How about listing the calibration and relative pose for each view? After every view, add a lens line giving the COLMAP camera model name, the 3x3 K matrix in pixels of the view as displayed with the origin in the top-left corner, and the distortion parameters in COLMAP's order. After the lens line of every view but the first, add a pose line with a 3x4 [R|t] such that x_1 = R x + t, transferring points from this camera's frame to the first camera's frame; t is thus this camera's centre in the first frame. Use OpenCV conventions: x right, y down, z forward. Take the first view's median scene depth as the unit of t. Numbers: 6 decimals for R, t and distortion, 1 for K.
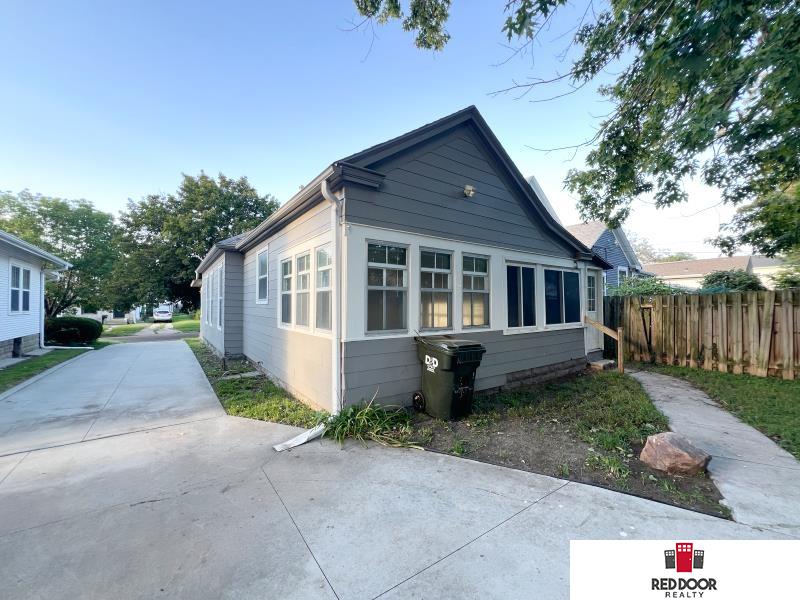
lens RADIAL K [[320.5, 0, 398.2], [0, 320.5, 305.2], [0, 0, 1]] dist [0.000268, 0.000044]
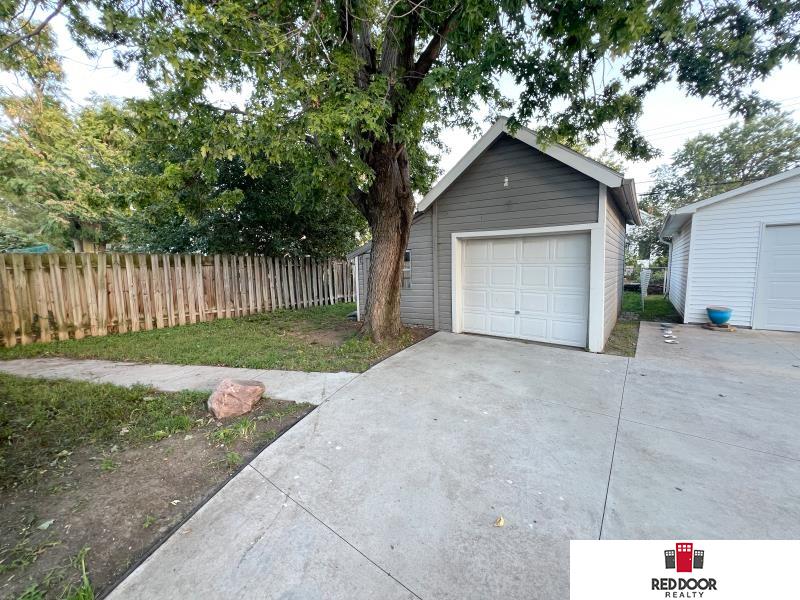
lens RADIAL K [[320.5, 0, 404.1], [0, 320.5, 300.3], [0, 0, 1]] dist [0.000268, 0.000044]
pose [[-0.301743, -0.084723, 0.949617, -0.147634], [0.013262, 0.995574, 0.093037, 0.023107], [-0.953297, 0.040668, -0.299284, 0.369395]]
